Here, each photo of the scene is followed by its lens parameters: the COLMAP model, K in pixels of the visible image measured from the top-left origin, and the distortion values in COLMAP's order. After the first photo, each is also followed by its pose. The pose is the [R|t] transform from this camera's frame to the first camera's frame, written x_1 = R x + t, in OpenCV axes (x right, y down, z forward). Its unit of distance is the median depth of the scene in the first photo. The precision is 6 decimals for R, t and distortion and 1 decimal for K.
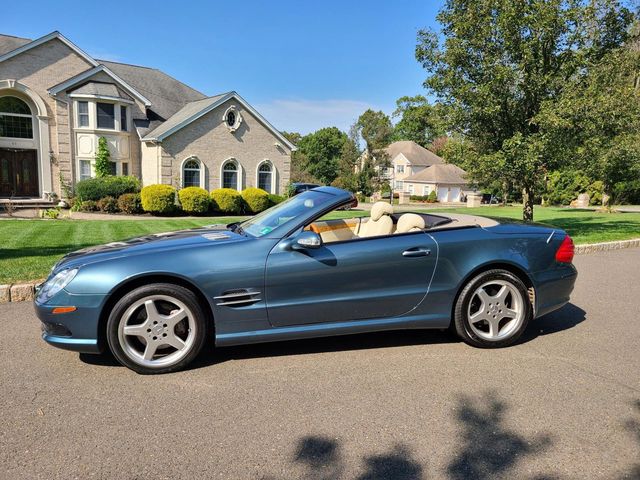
lens RADIAL K [[478.5, 0, 316.1], [0, 478.5, 240.0], [0, 0, 1]] dist [0.062398, -0.042420]
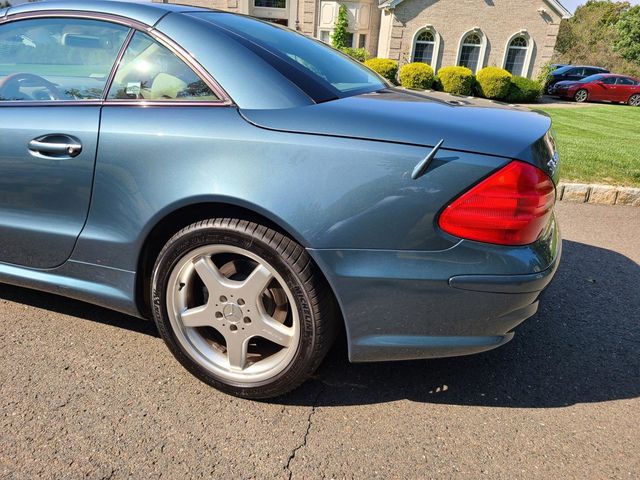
lens RADIAL K [[477.9, 0, 315.9], [0, 477.9, 232.3], [0, 0, 1]] dist [0.058597, -0.040346]
pose [[0.837201, 0.219584, -0.500876, 0.093918], [-0.107298, 0.964005, 0.243272, -0.004613], [0.536266, -0.149925, 0.830627, 0.107045]]
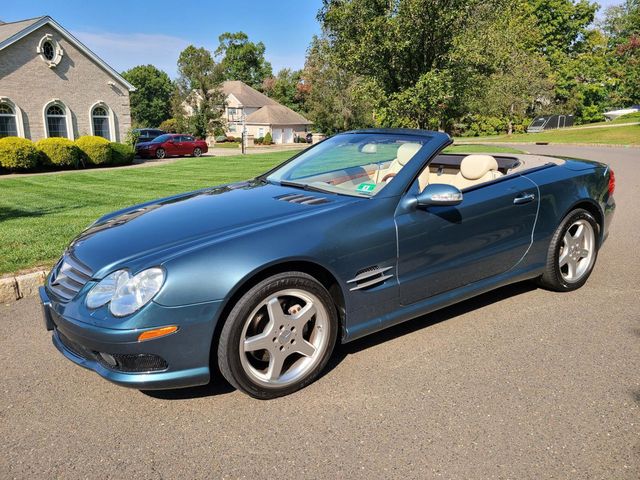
lens RADIAL K [[477.8, 0, 313.9], [0, 477.8, 237.1], [0, 0, 1]] dist [0.058407, -0.039240]
pose [[0.936499, -0.110921, 0.332666, -0.065806], [0.073741, 0.989736, 0.122416, -0.005823], [-0.342830, -0.090111, 0.935065, 0.042266]]
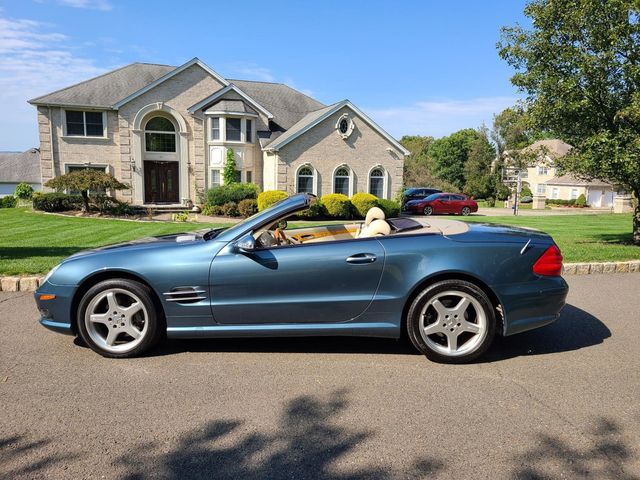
lens RADIAL K [[477.9, 0, 315.9], [0, 477.9, 232.3], [0, 0, 1]] dist [0.058597, -0.040346]
pose [[0.960612, 0.016205, -0.277421, 0.056332], [-0.023276, 0.999482, -0.022211, -0.000618], [0.276918, 0.027793, 0.960492, 0.003653]]
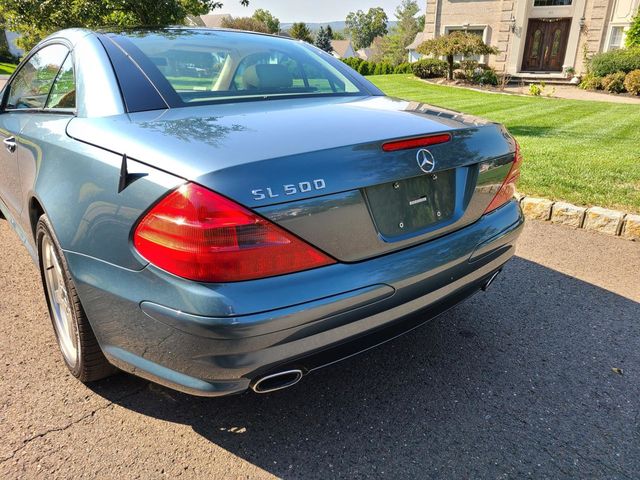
lens RADIAL K [[478.8, 0, 320.7], [0, 478.8, 236.0], [0, 0, 1]] dist [0.058163, -0.042586]
pose [[0.430881, 0.311904, -0.846793, 0.129549], [-0.110241, 0.949534, 0.293653, -0.011679], [0.895650, -0.033178, 0.443520, 0.153869]]
